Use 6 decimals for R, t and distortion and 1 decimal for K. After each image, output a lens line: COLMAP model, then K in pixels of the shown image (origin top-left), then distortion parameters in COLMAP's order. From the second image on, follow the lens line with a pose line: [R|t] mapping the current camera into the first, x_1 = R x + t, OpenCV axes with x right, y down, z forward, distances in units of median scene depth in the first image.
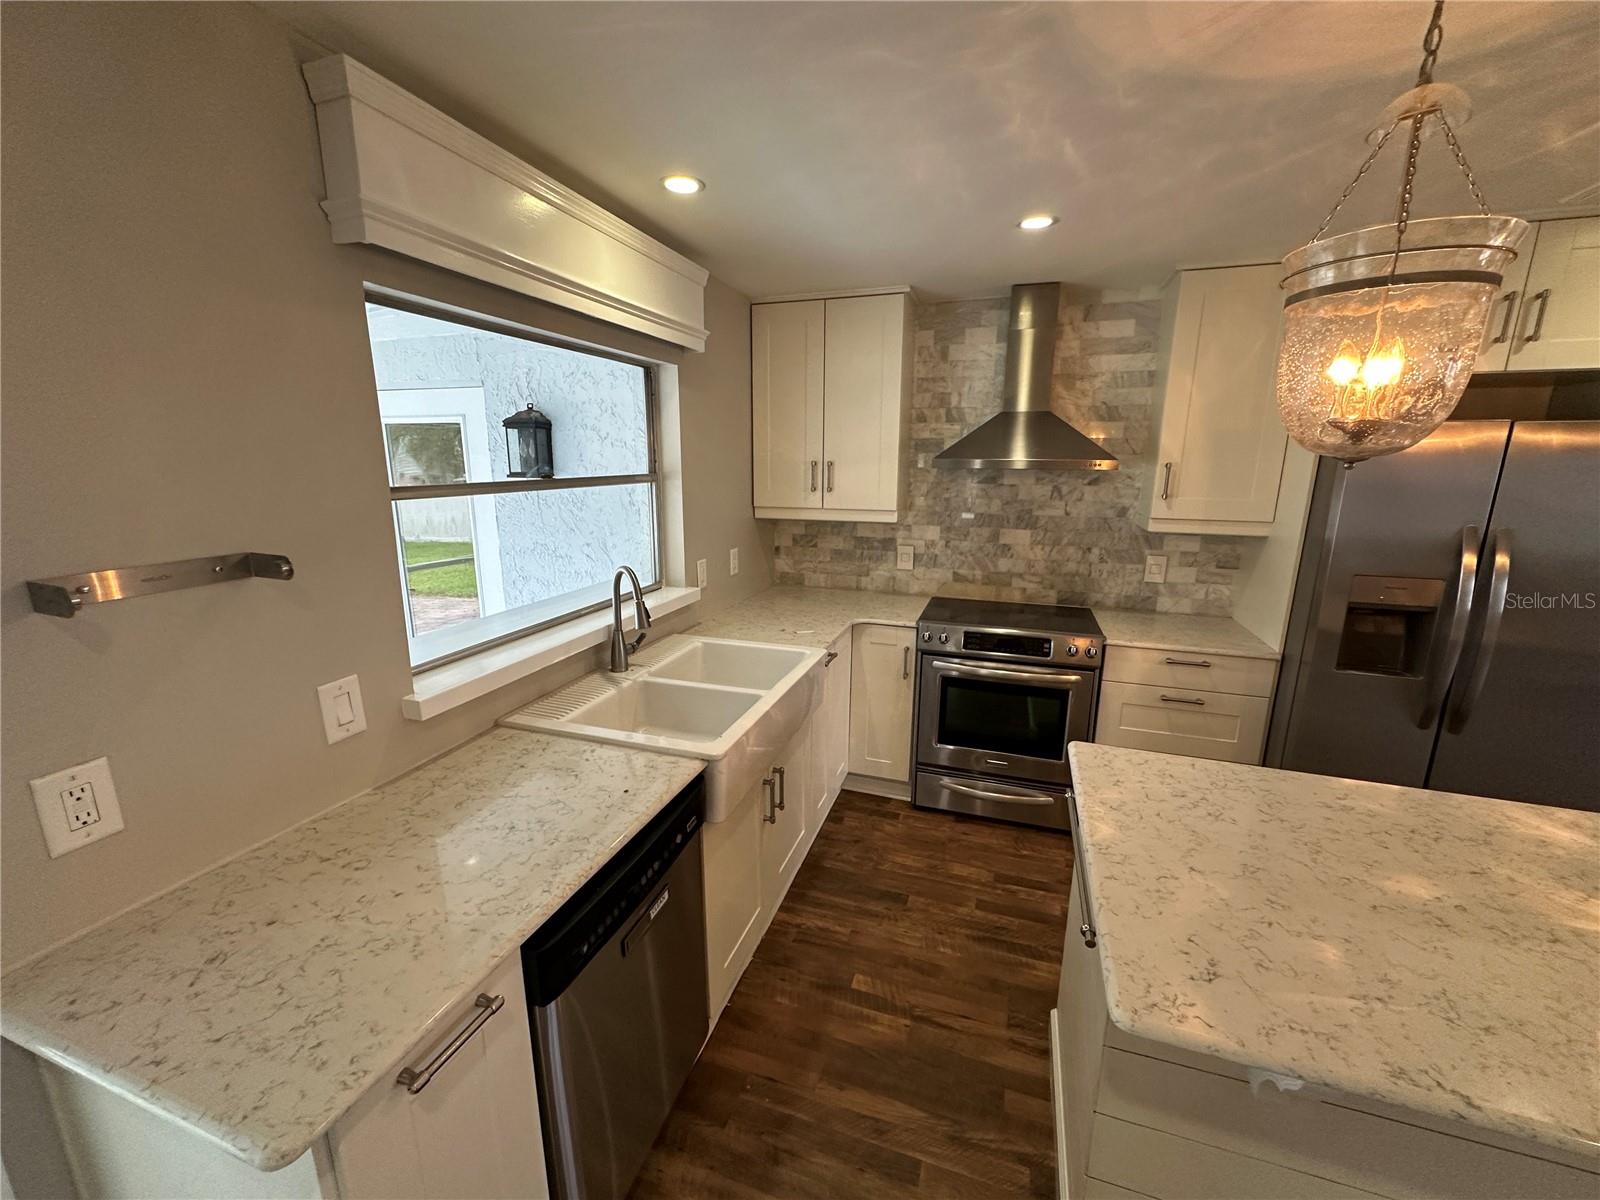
lens RADIAL K [[639.5, 0, 797.2], [0, 639.5, 600.7], [0, 0, 1]] dist [-0.003486, 0.001178]
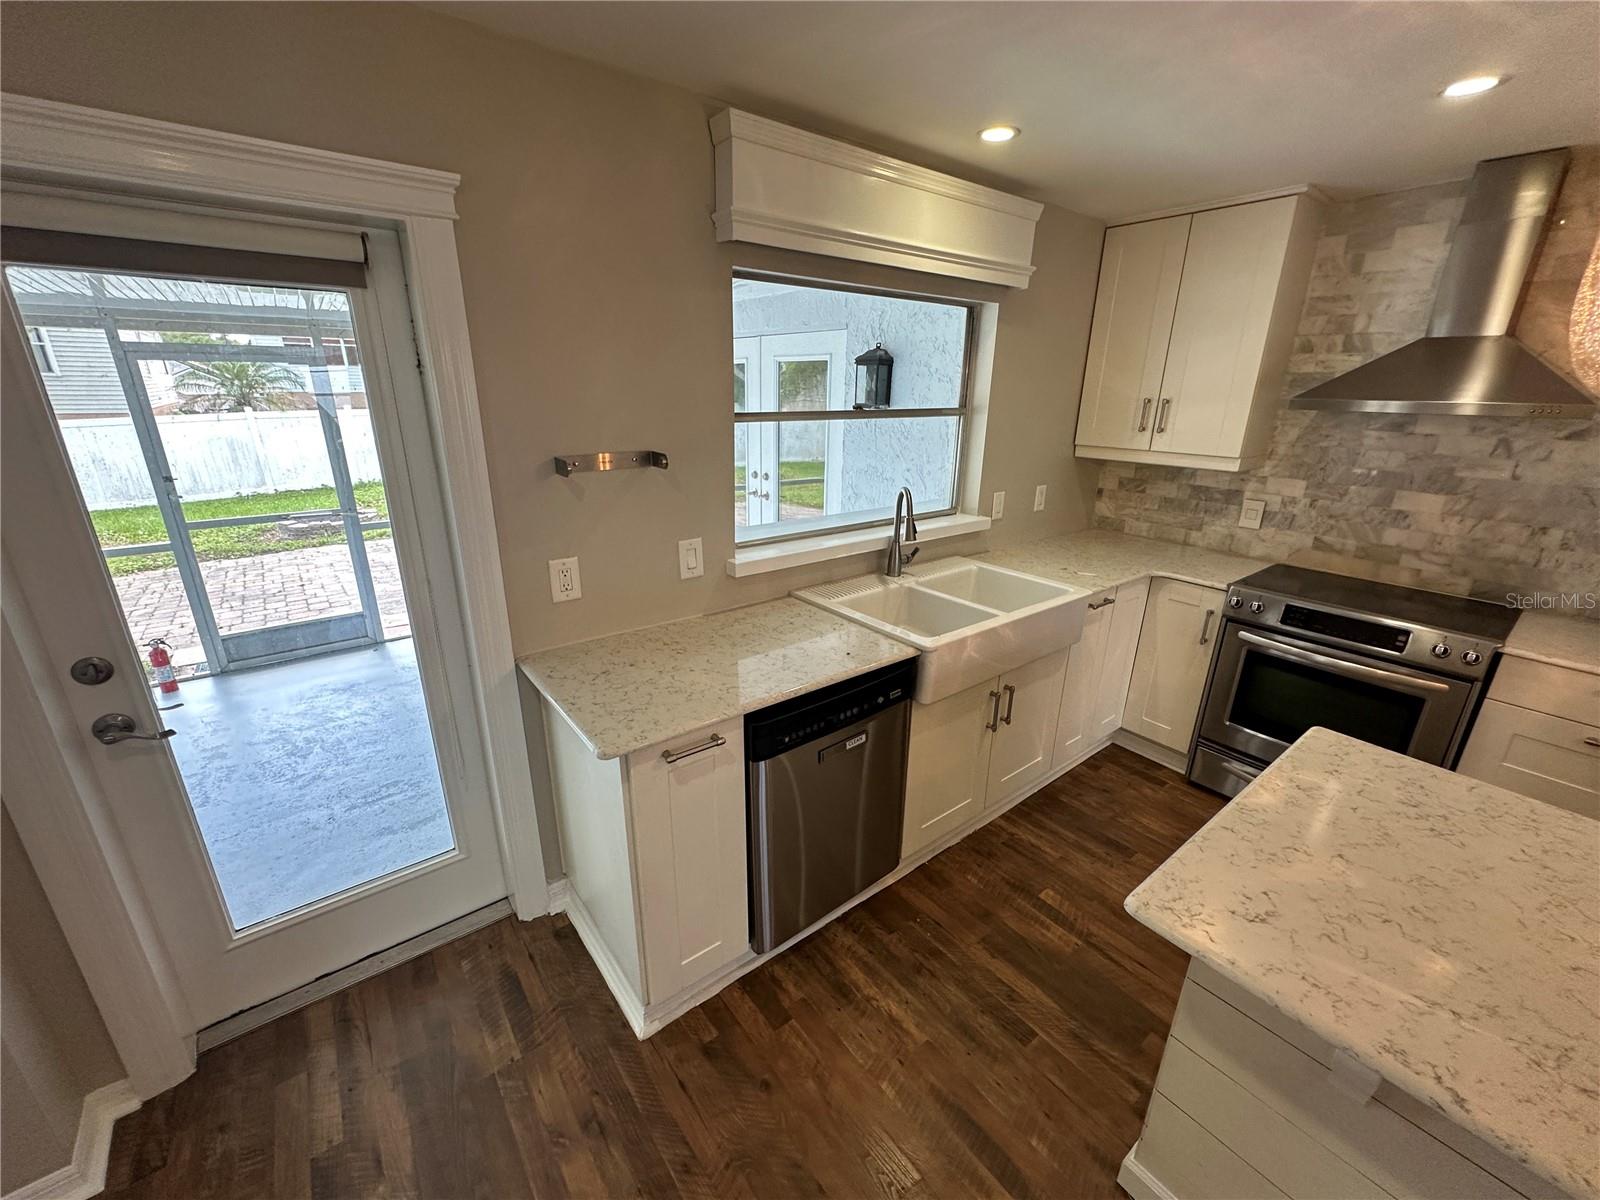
lens RADIAL K [[639.5, 0, 798.0], [0, 639.5, 601.1], [0, 0, 1]] dist [-0.003486, 0.001178]
pose [[0.834900, 0.182887, -0.519129, 0.164453], [-0.130080, 0.982026, 0.136761, 0.012974], [0.534810, -0.046654, 0.843683, -0.086091]]
